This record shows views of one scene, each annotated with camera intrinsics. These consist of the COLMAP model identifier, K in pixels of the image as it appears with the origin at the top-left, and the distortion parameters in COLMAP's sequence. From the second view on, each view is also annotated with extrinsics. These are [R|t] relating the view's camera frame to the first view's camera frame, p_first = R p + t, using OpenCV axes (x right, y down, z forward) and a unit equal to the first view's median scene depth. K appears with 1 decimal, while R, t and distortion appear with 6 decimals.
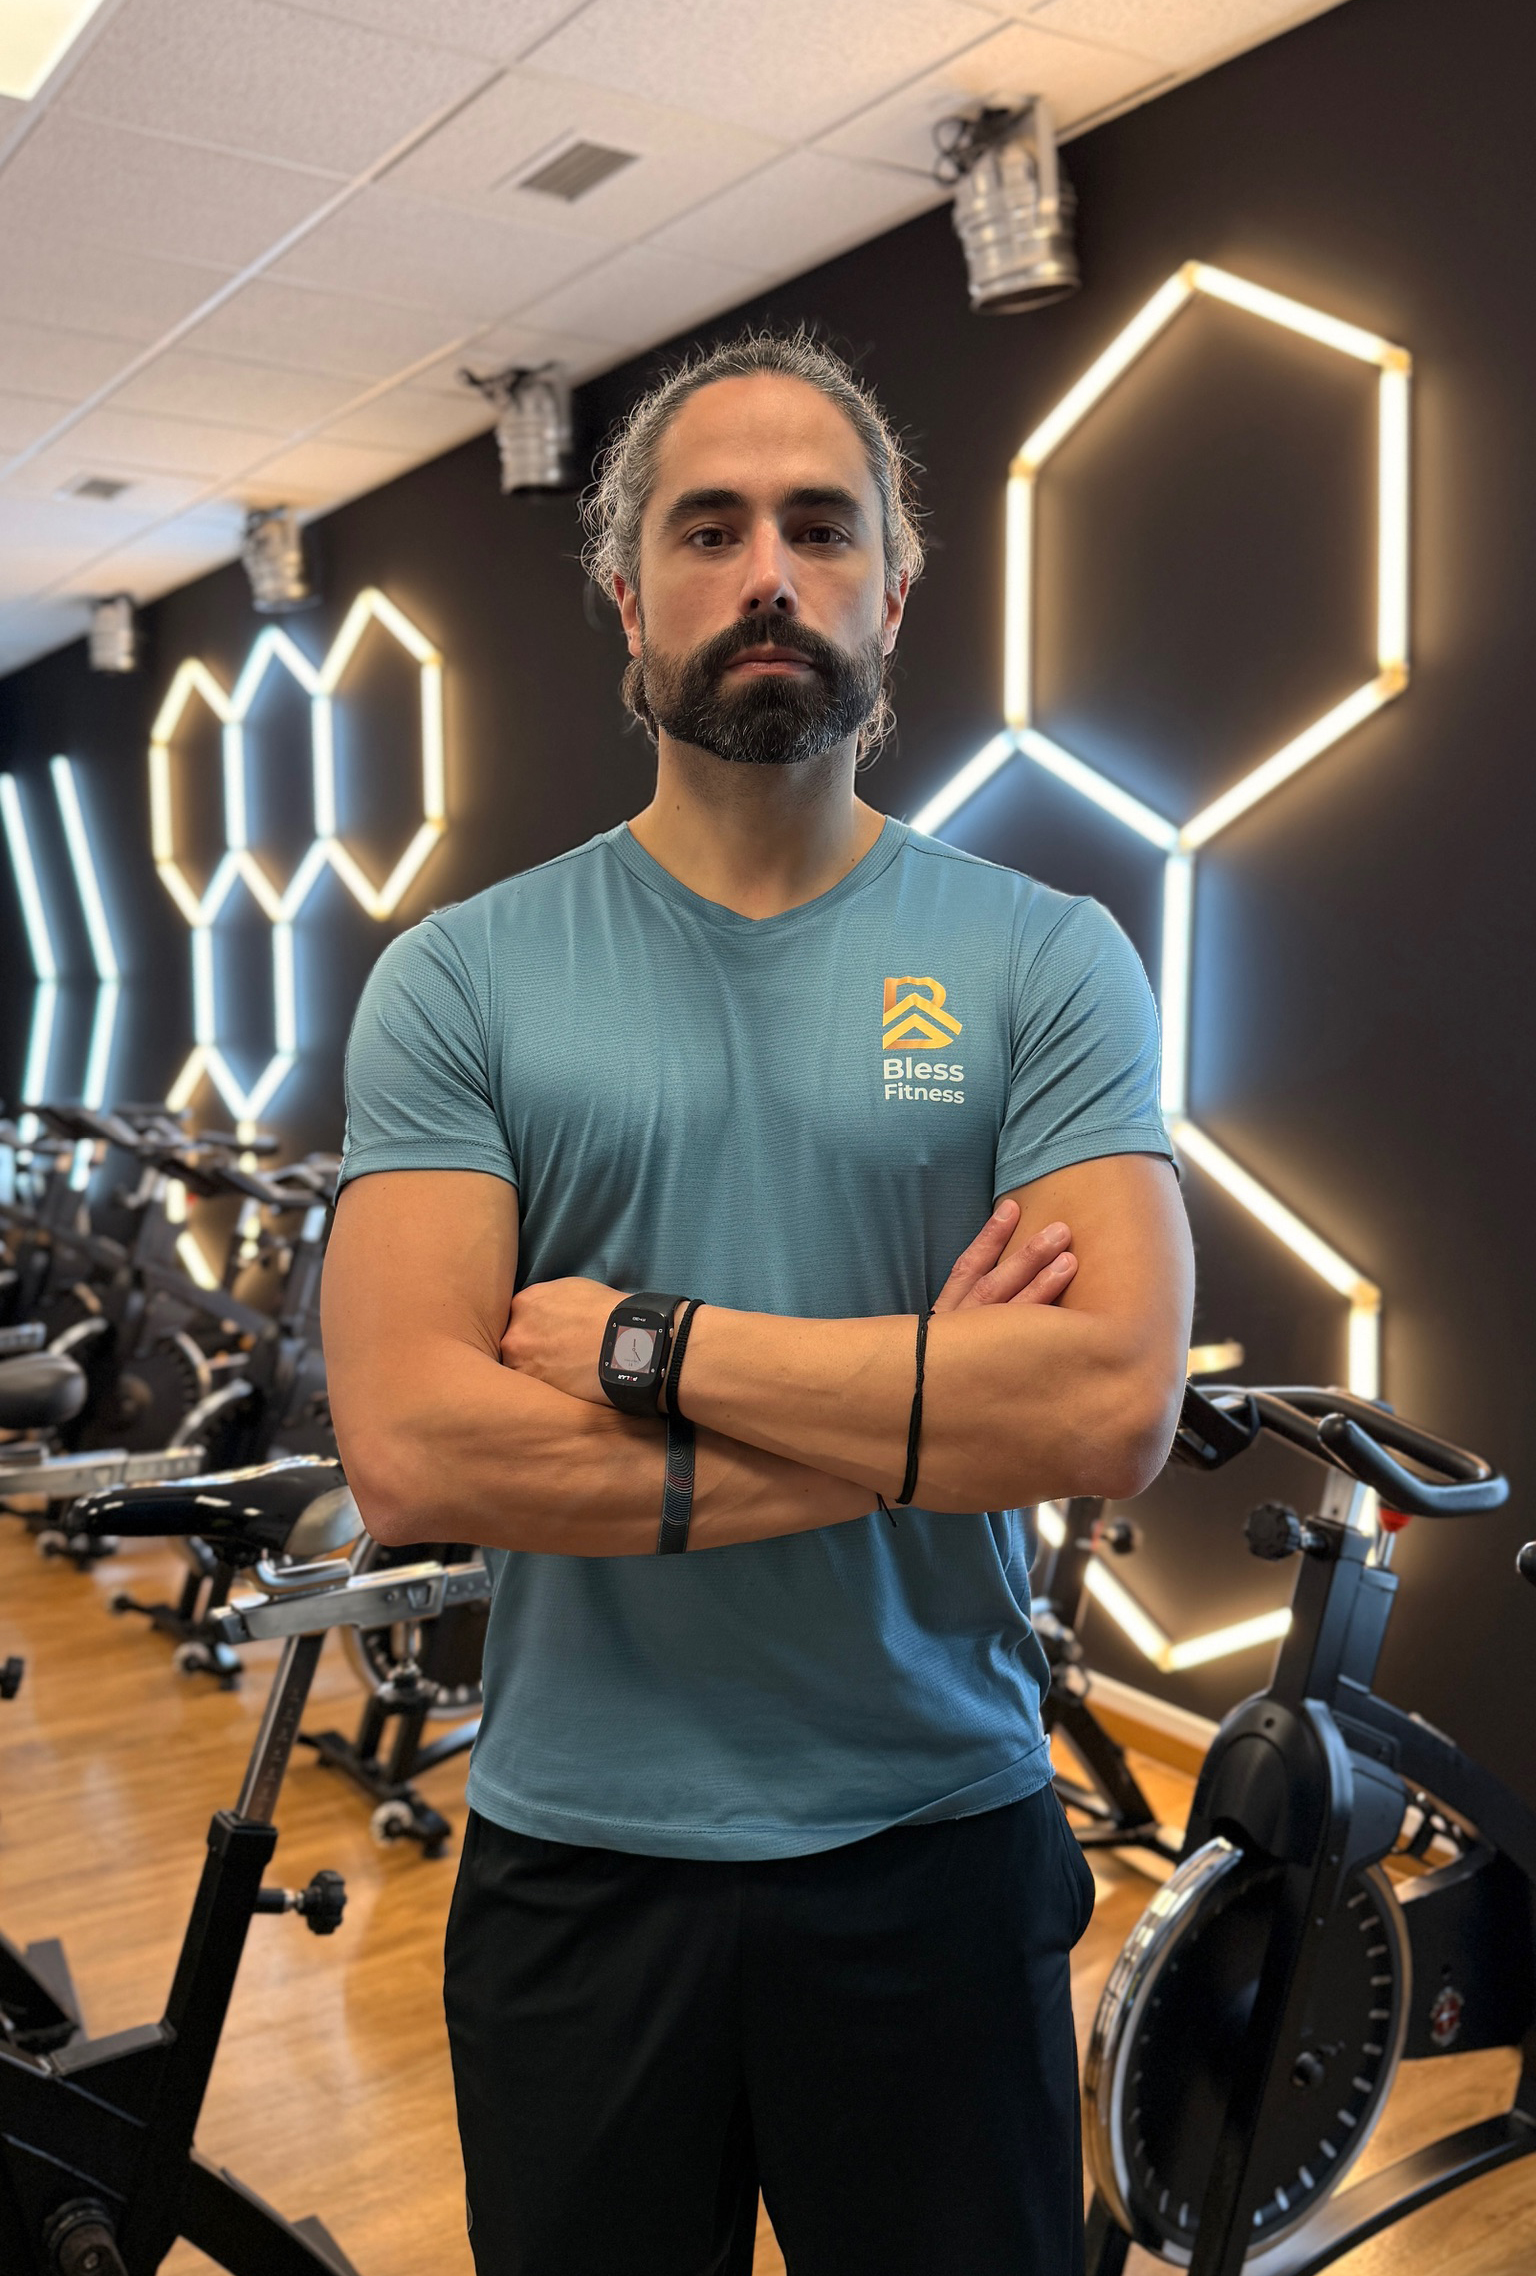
lens RADIAL K [[1928.5, 0, 825.0], [0, 1928.5, 1170.9], [0, 0, 1]] dist [0.056616, -0.175494]
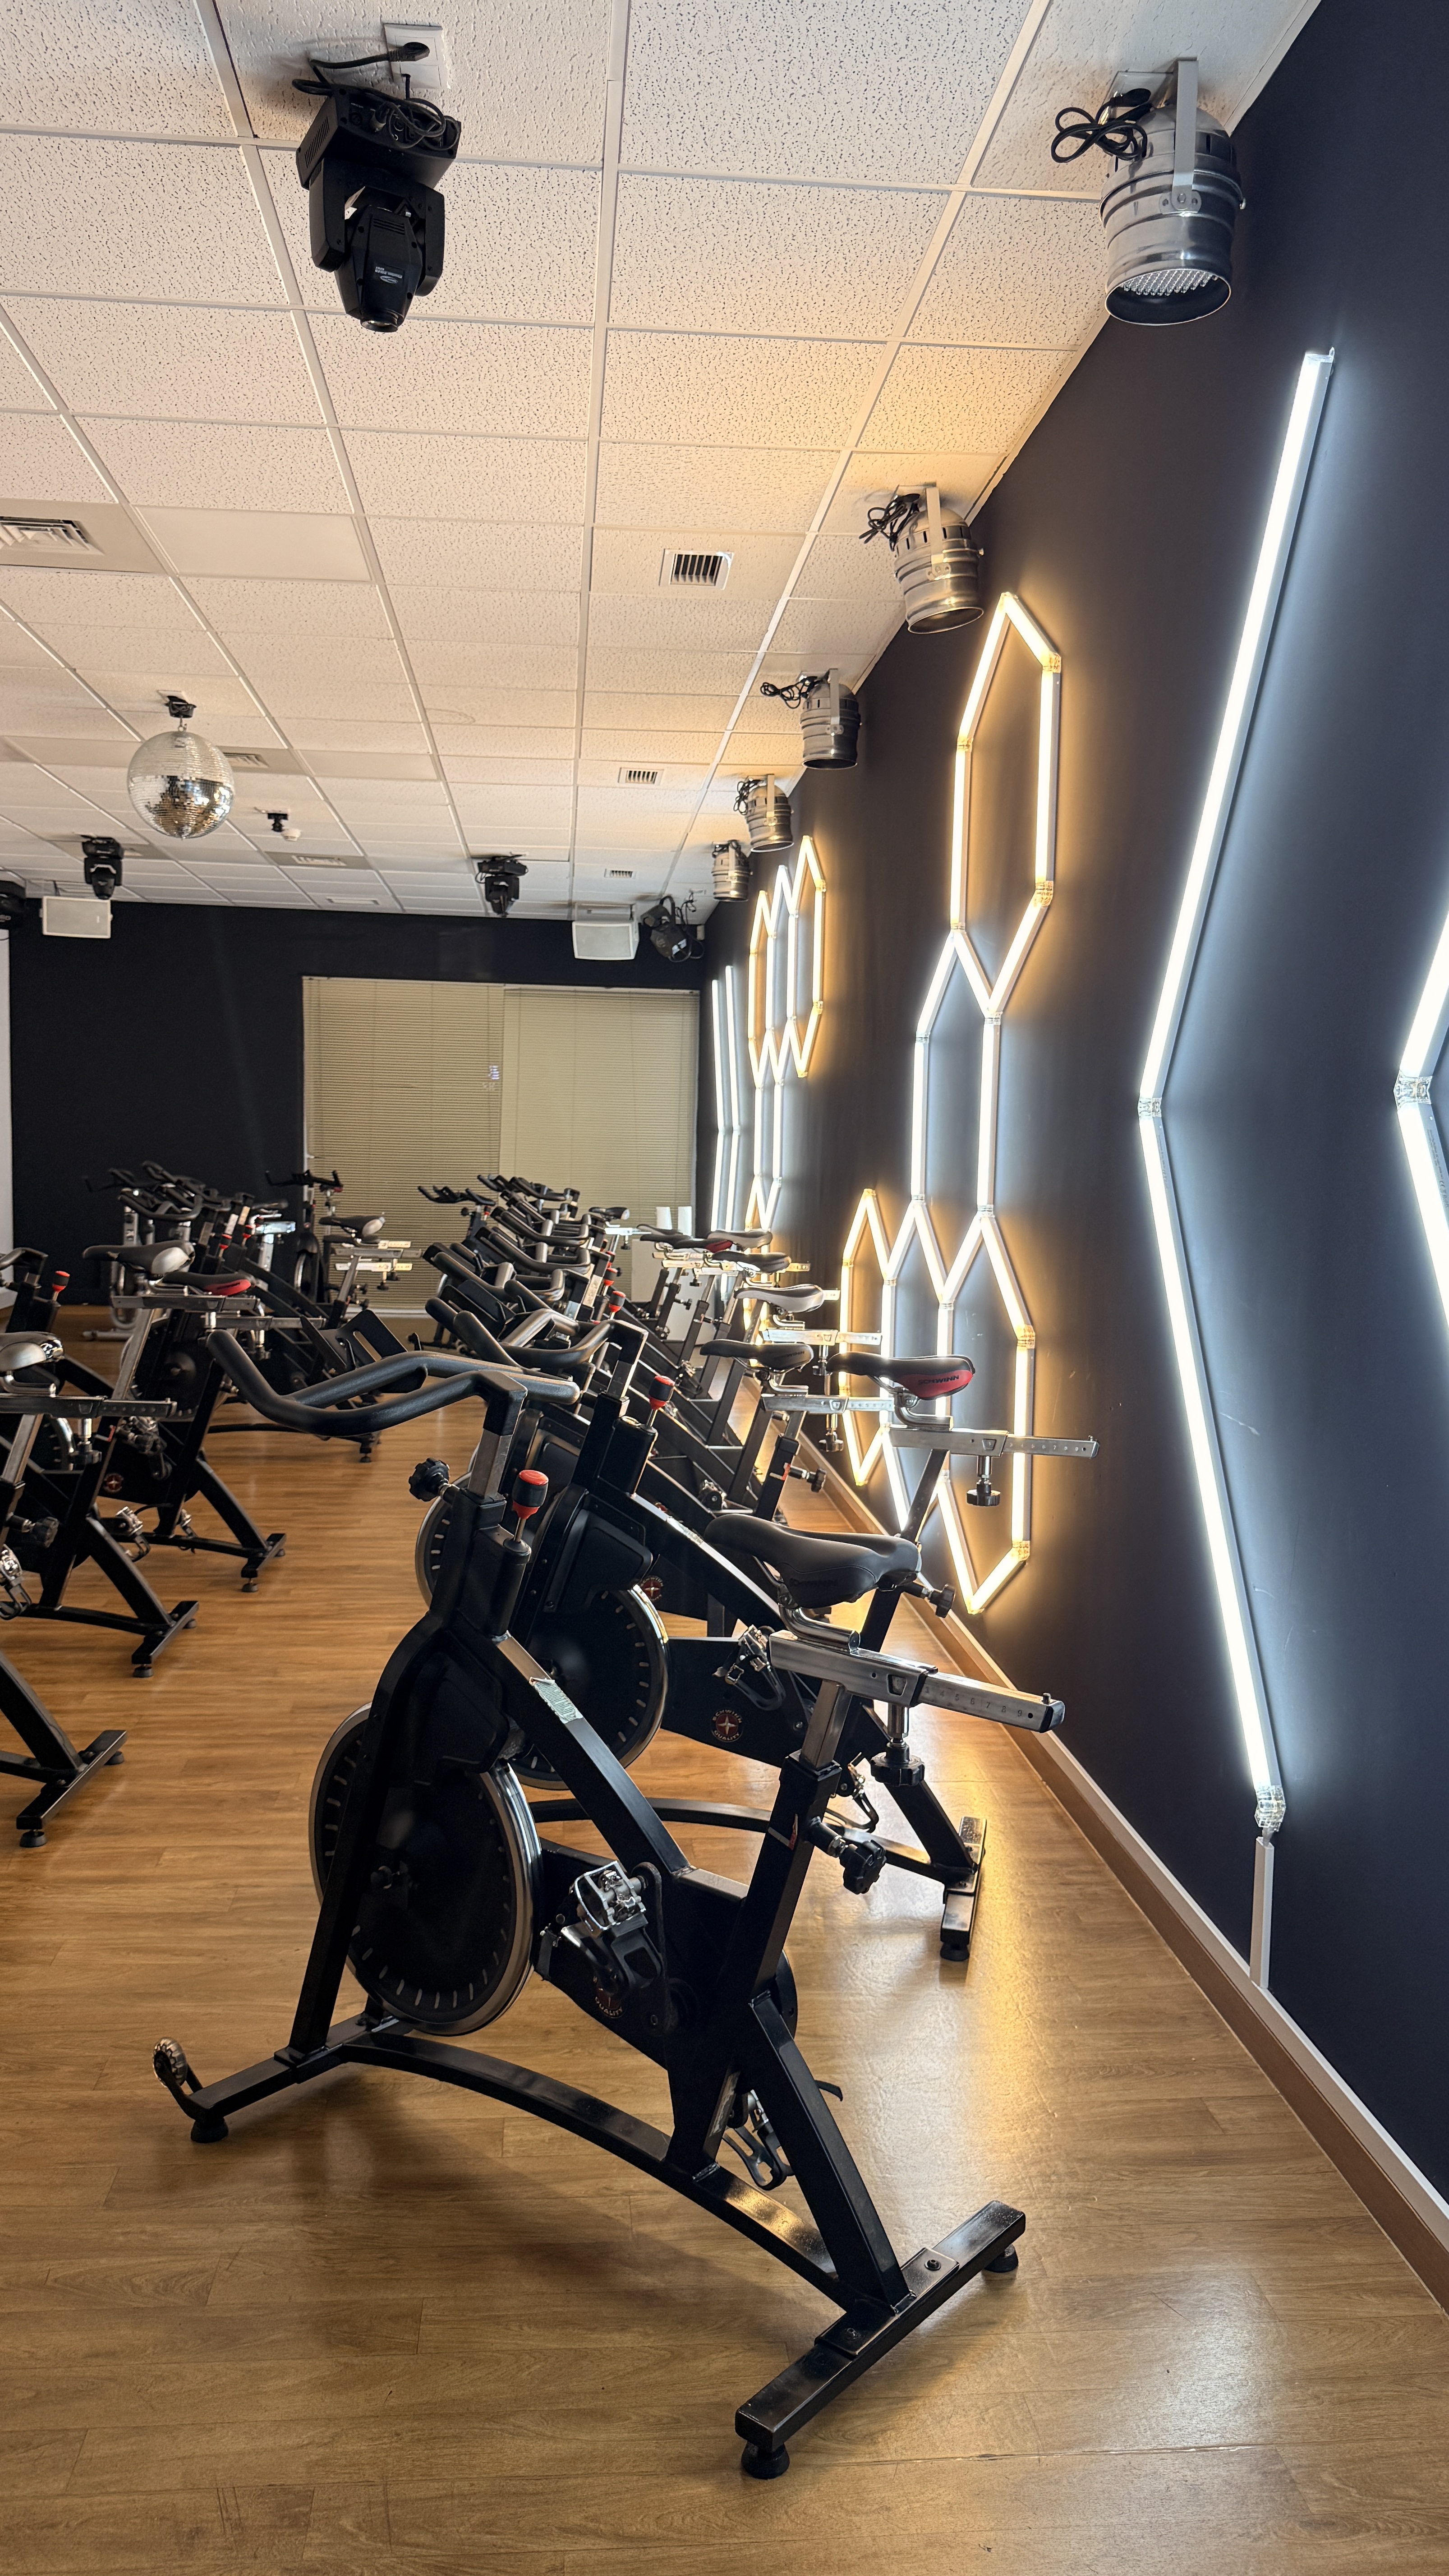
lens RADIAL K [[1836.6, 0, 724.5], [0, 1836.6, 1288.0], [0, 0, 1]] dist [0.144563, -0.313134]
pose [[0.852749, 0.054532, -0.519466, 0.655590], [-0.067544, 0.997697, -0.006145, 0.044802], [0.517935, 0.040327, 0.854469, -0.199902]]
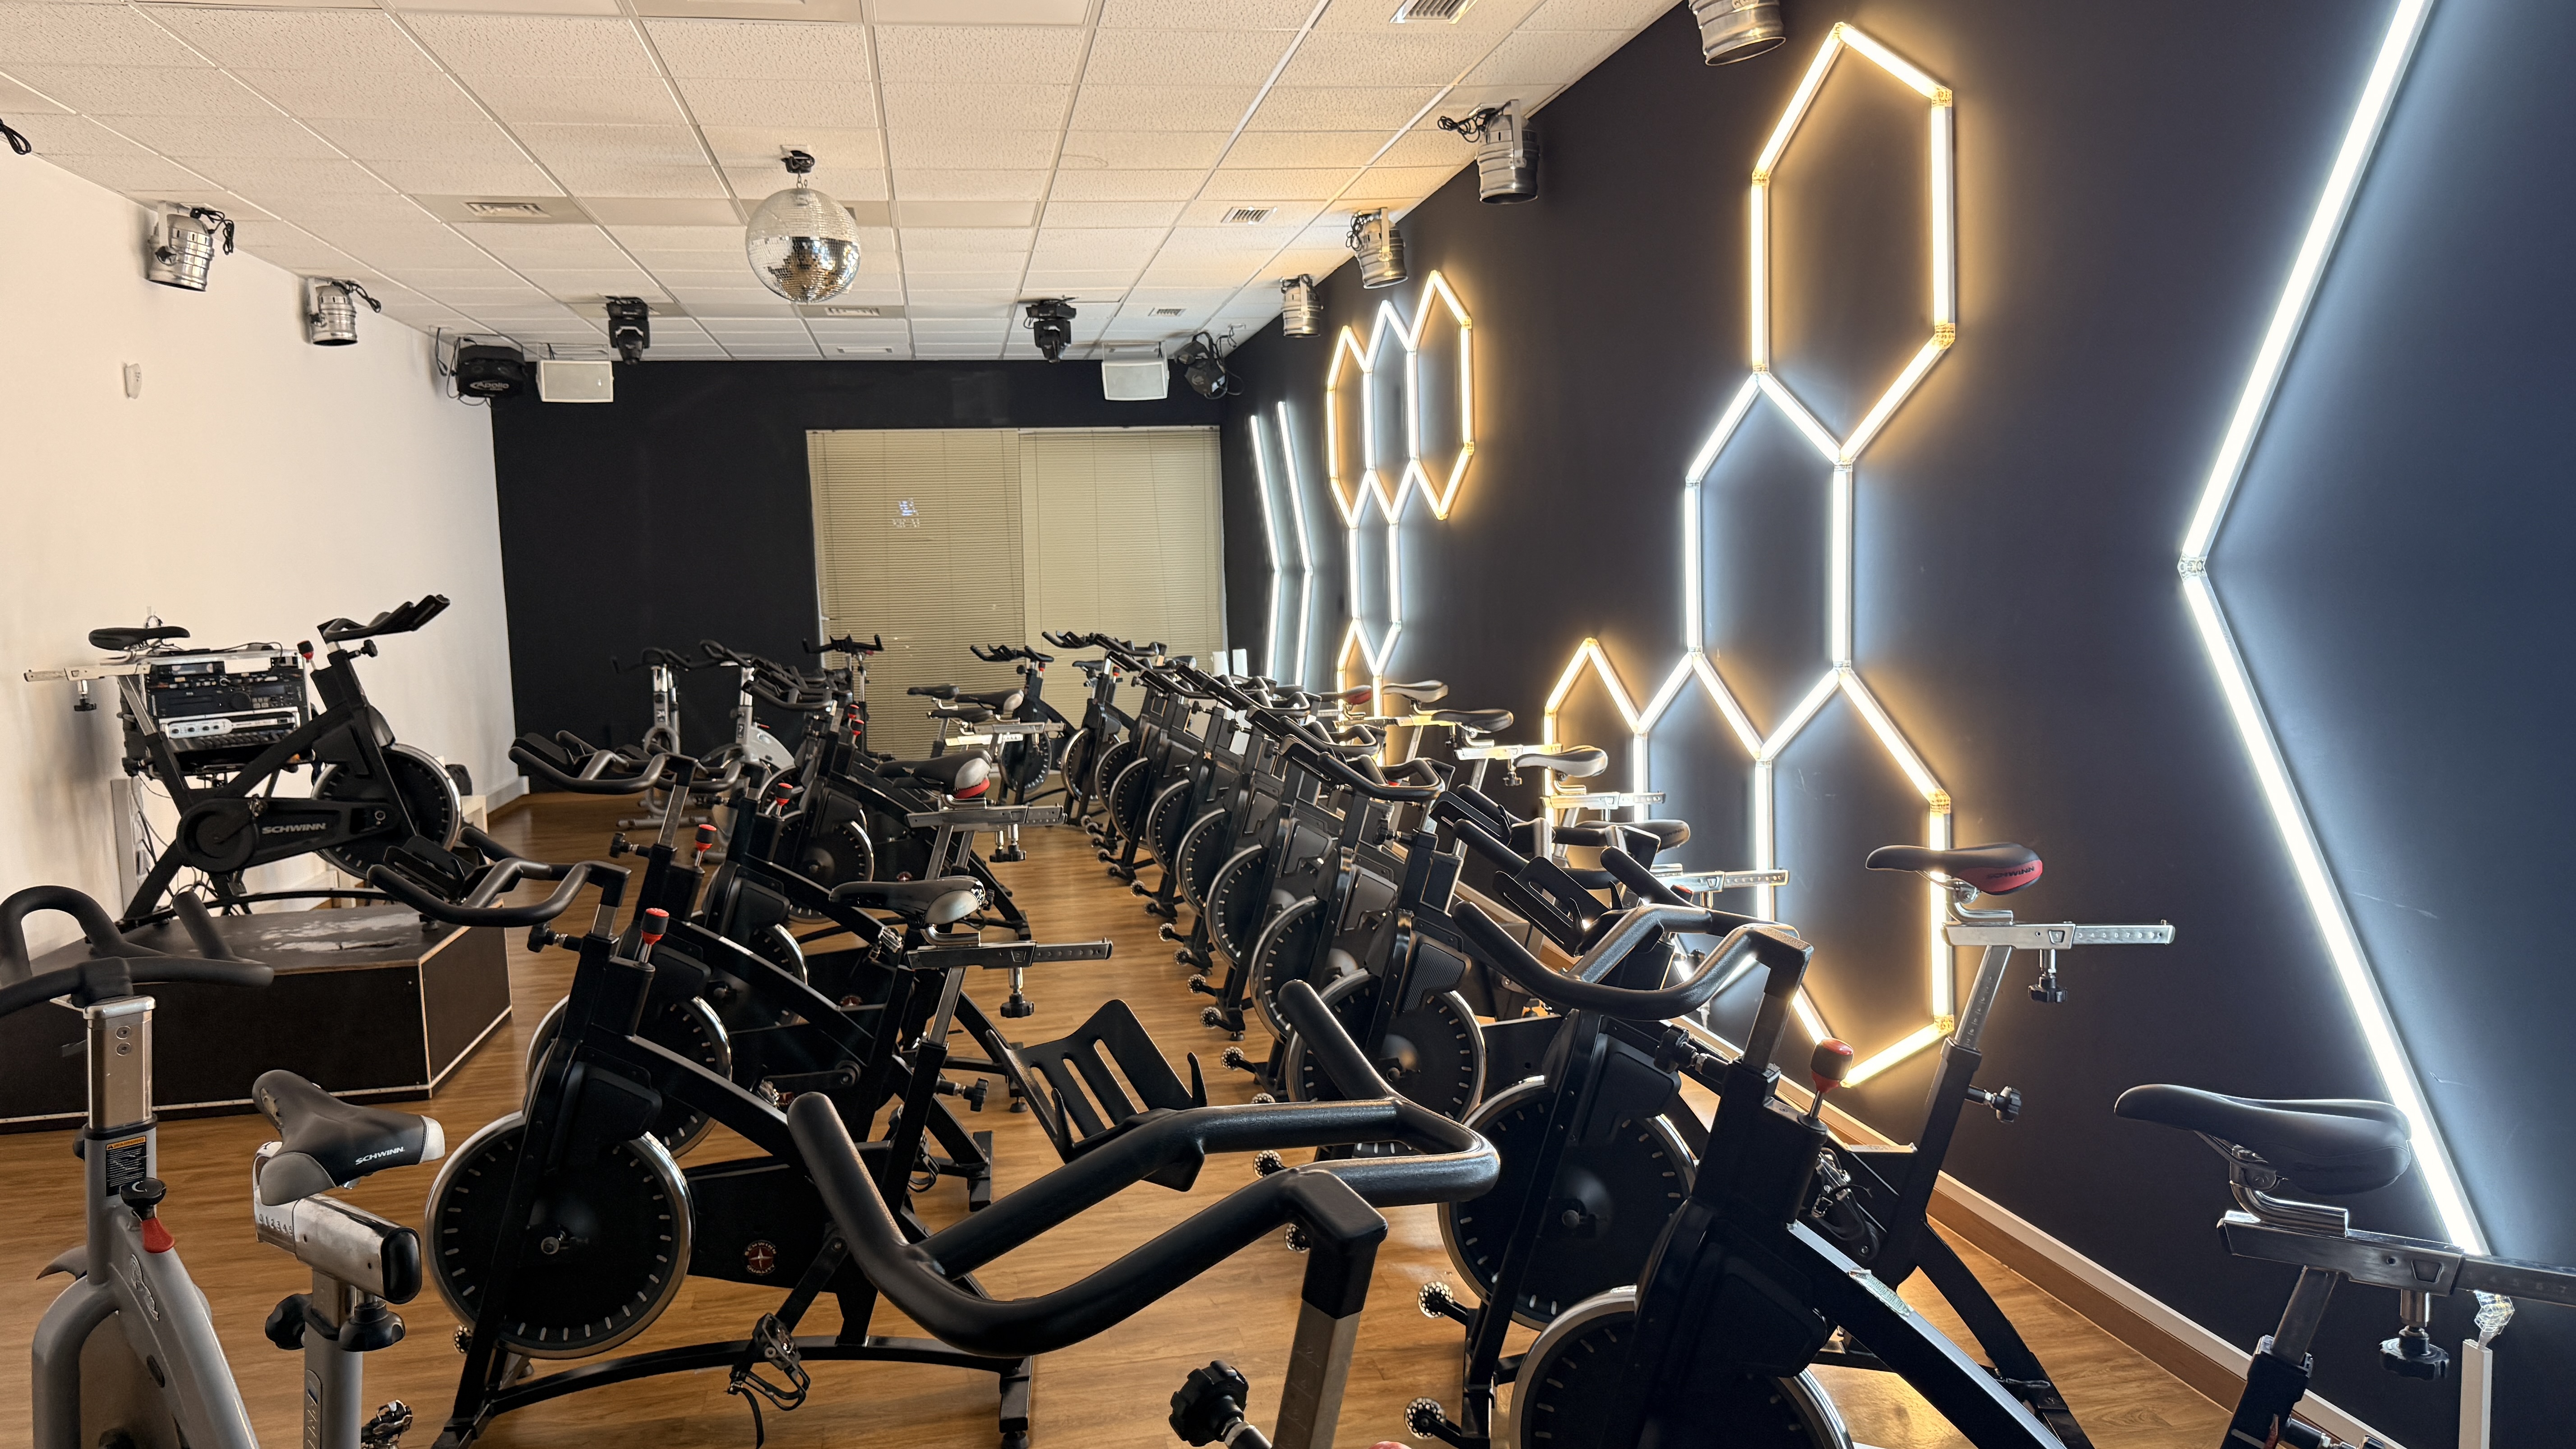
lens RADIAL K [[1836.6, 0, 1300.2], [0, 1836.6, 725.8], [0, 0, 1]] dist [0.144563, -0.313134]
pose [[0.901923, 0.004570, -0.431873, 0.365987], [-0.004183, 0.999990, 0.001846, 0.011276], [0.431877, 0.000142, 0.901933, -0.277303]]
